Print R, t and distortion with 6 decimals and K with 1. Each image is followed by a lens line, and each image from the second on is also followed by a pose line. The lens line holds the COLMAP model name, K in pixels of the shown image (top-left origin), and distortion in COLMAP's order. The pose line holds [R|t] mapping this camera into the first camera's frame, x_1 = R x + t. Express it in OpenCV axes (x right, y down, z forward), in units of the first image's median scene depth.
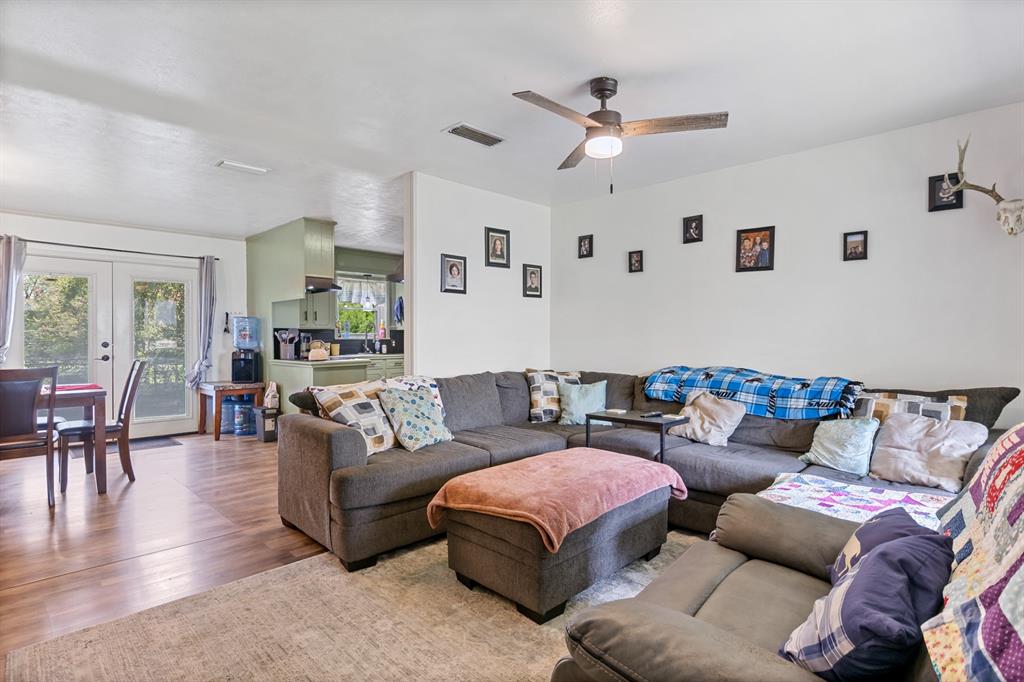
lens RADIAL K [[517.8, 0, 518.1], [0, 517.8, 338.7], [0, 0, 1]] dist [-0.005312, -0.002324]
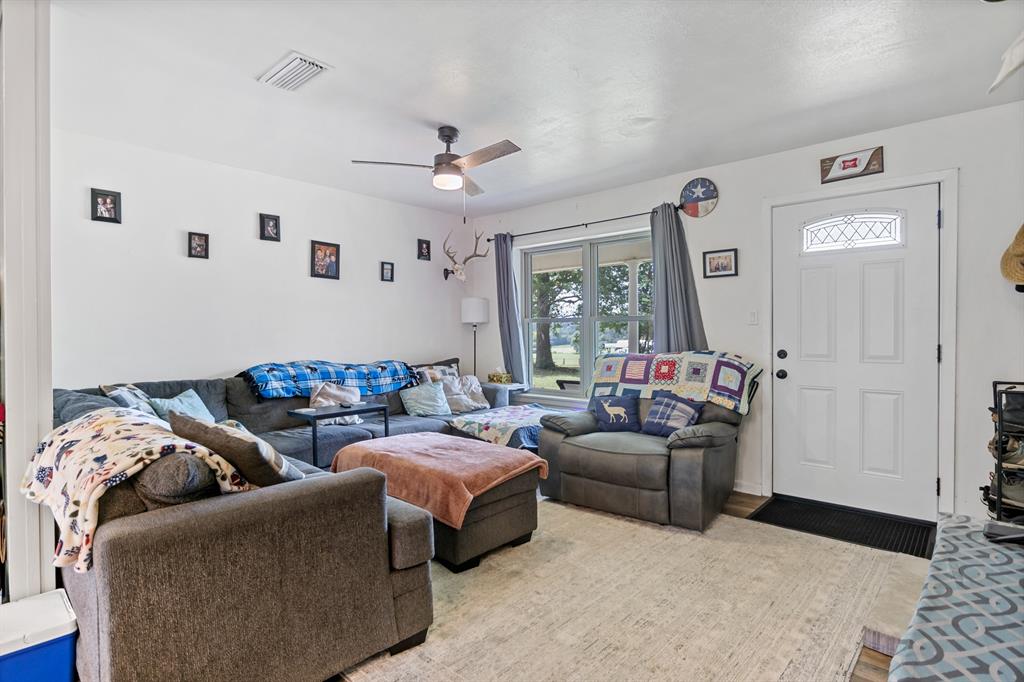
lens RADIAL K [[517.8, 0, 512.8], [0, 517.8, 335.0], [0, 0, 1]] dist [-0.005312, -0.002324]
pose [[-0.027466, -0.007738, 0.999593, -0.762165], [0.010114, 0.999917, 0.008018, -0.005250], [-0.999572, 0.010330, -0.027385, 0.614471]]
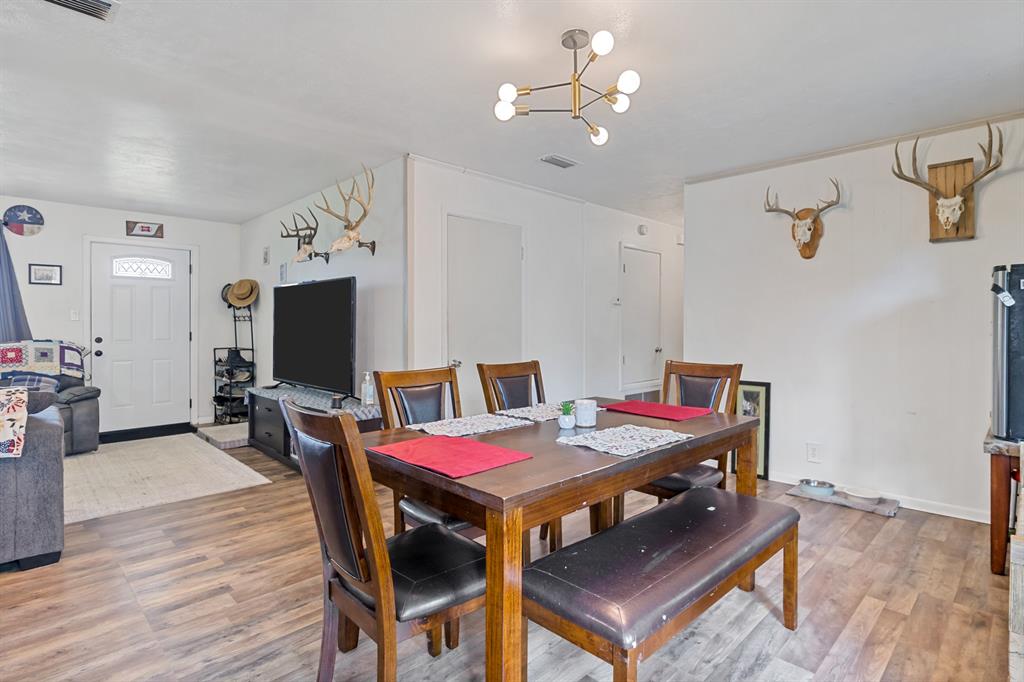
lens RADIAL K [[517.8, 0, 519.8], [0, 517.8, 323.7], [0, 0, 1]] dist [-0.005312, -0.002324]
pose [[-0.999835, 0.001877, 0.018047, -1.020012], [0.001956, 0.999988, 0.004394, -0.007261], [-0.018038, 0.004429, -0.999827, 1.481647]]
